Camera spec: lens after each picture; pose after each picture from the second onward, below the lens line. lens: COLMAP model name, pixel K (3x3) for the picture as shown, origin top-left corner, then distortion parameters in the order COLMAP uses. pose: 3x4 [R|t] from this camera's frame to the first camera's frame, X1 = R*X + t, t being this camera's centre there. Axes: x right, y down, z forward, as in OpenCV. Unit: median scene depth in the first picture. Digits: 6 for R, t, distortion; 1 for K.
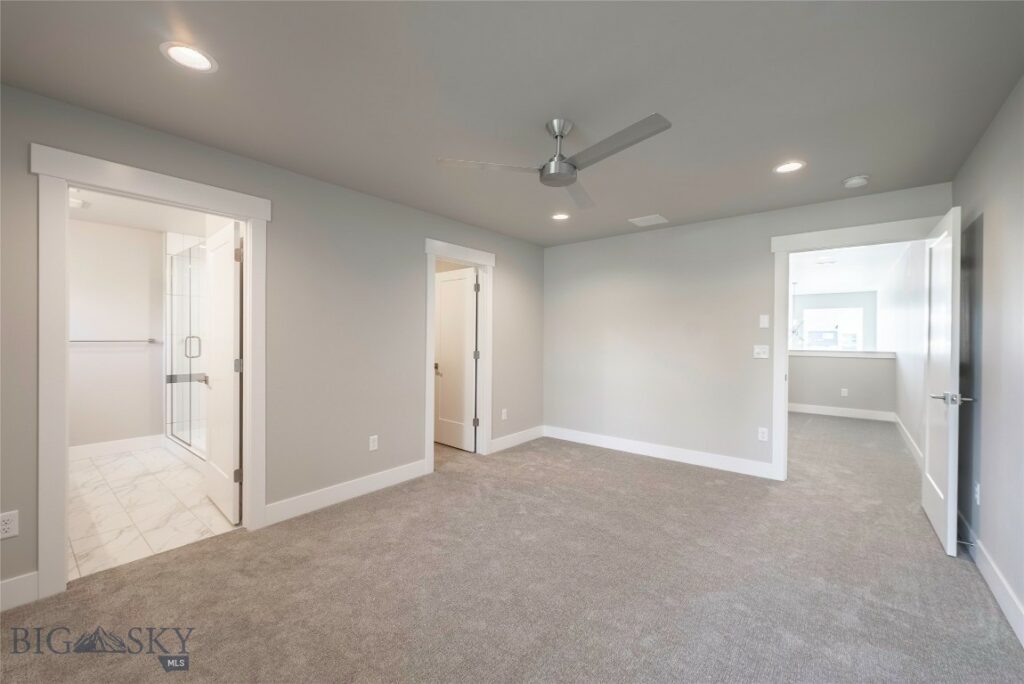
lens RADIAL K [[411.2, 0, 497.0], [0, 411.2, 339.5], [0, 0, 1]] dist [0.000977, -0.000330]
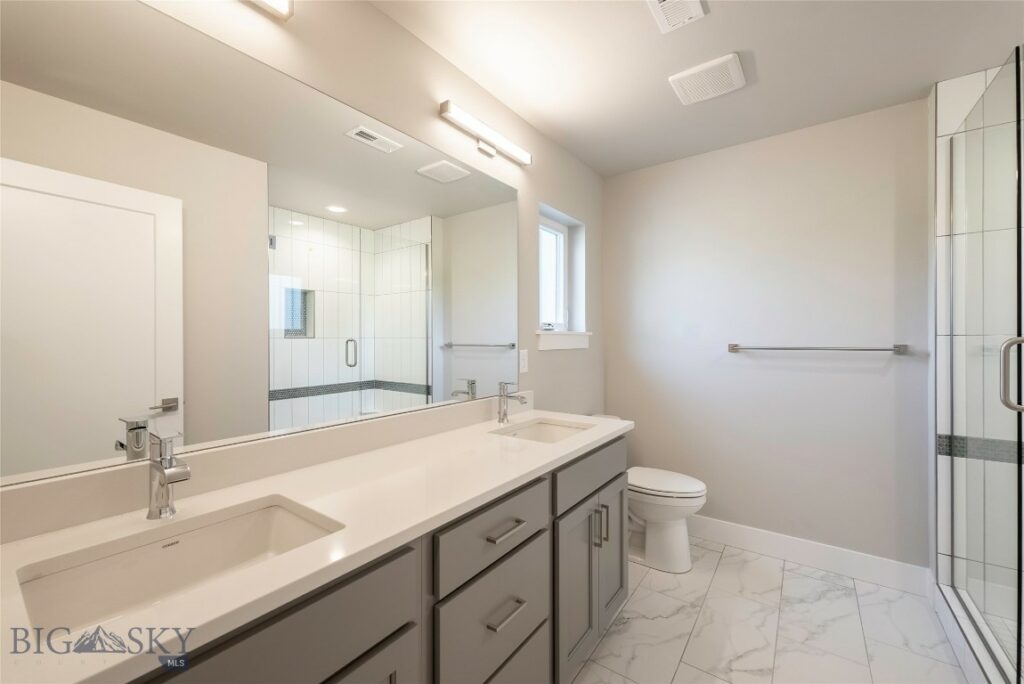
lens RADIAL K [[411.2, 0, 511.2], [0, 411.2, 337.9], [0, 0, 1]] dist [0.000977, -0.000330]
pose [[0.077608, 0.000842, -0.996984, -0.423705], [0.001779, 0.999998, 0.000983, -0.010686], [0.996982, -0.001850, 0.077606, 0.540357]]
